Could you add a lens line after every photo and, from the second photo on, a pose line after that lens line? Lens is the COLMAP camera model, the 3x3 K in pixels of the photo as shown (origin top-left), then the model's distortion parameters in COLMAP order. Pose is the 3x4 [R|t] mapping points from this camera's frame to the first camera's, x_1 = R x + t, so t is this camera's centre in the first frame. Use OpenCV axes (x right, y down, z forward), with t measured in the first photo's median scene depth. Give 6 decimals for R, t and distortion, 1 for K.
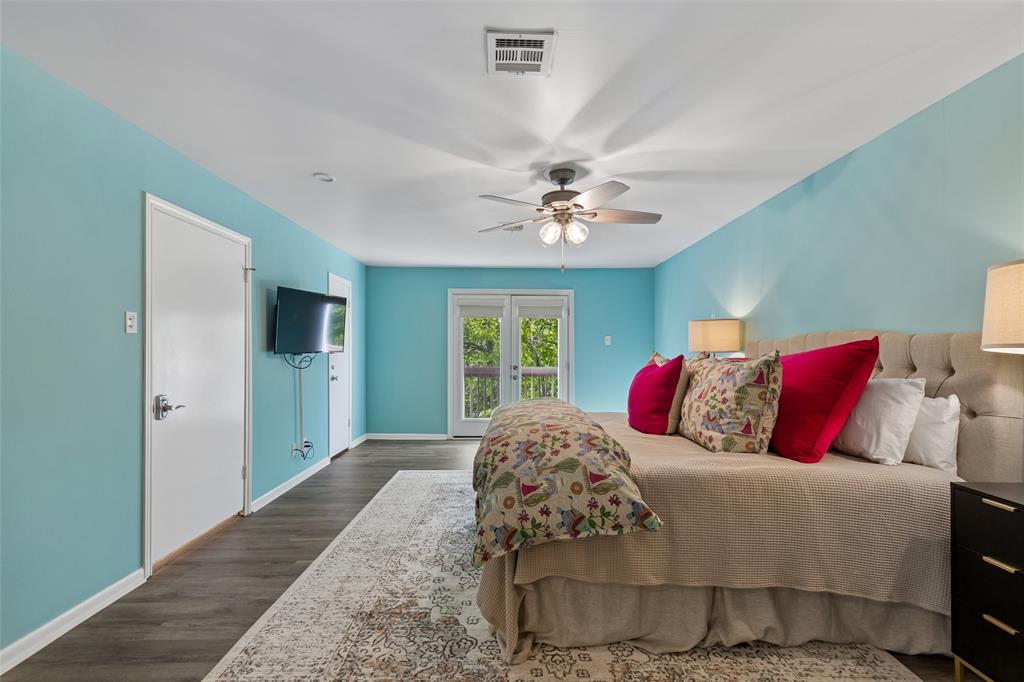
lens RADIAL K [[462.1, 0, 511.2], [0, 462.1, 365.1], [0, 0, 1]] dist [0.010711, -0.000382]
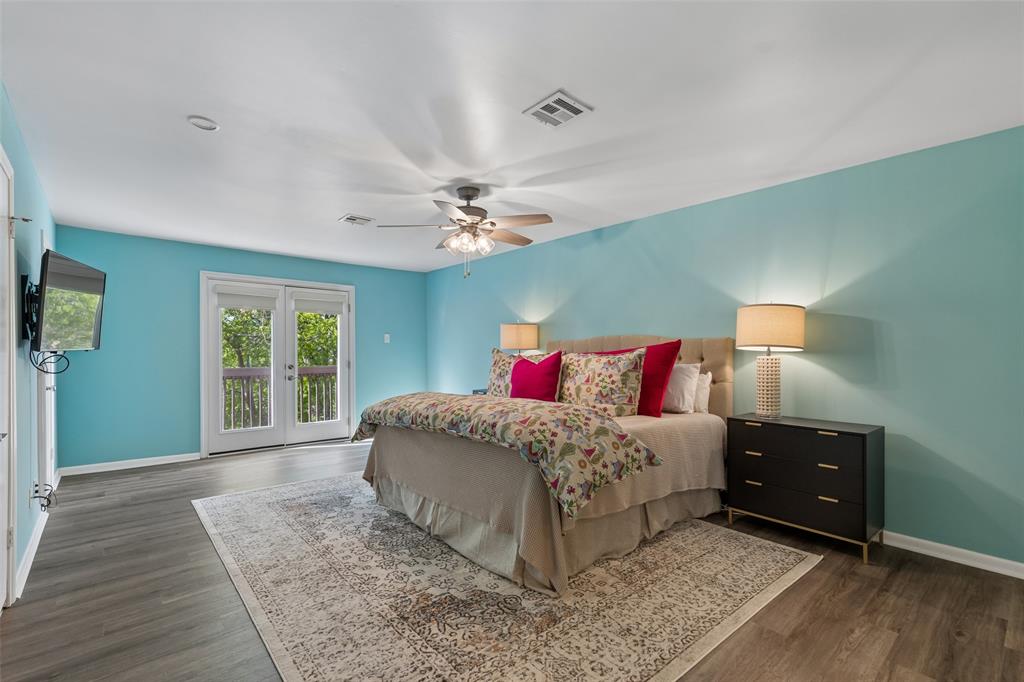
lens RADIAL K [[462.1, 0, 511.2], [0, 462.1, 365.1], [0, 0, 1]] dist [0.010711, -0.000382]
pose [[0.761204, -0.021888, 0.648143, -0.712268], [0.019412, 0.999751, 0.010965, 0.000802], [-0.648221, 0.004235, 0.761440, 0.100705]]
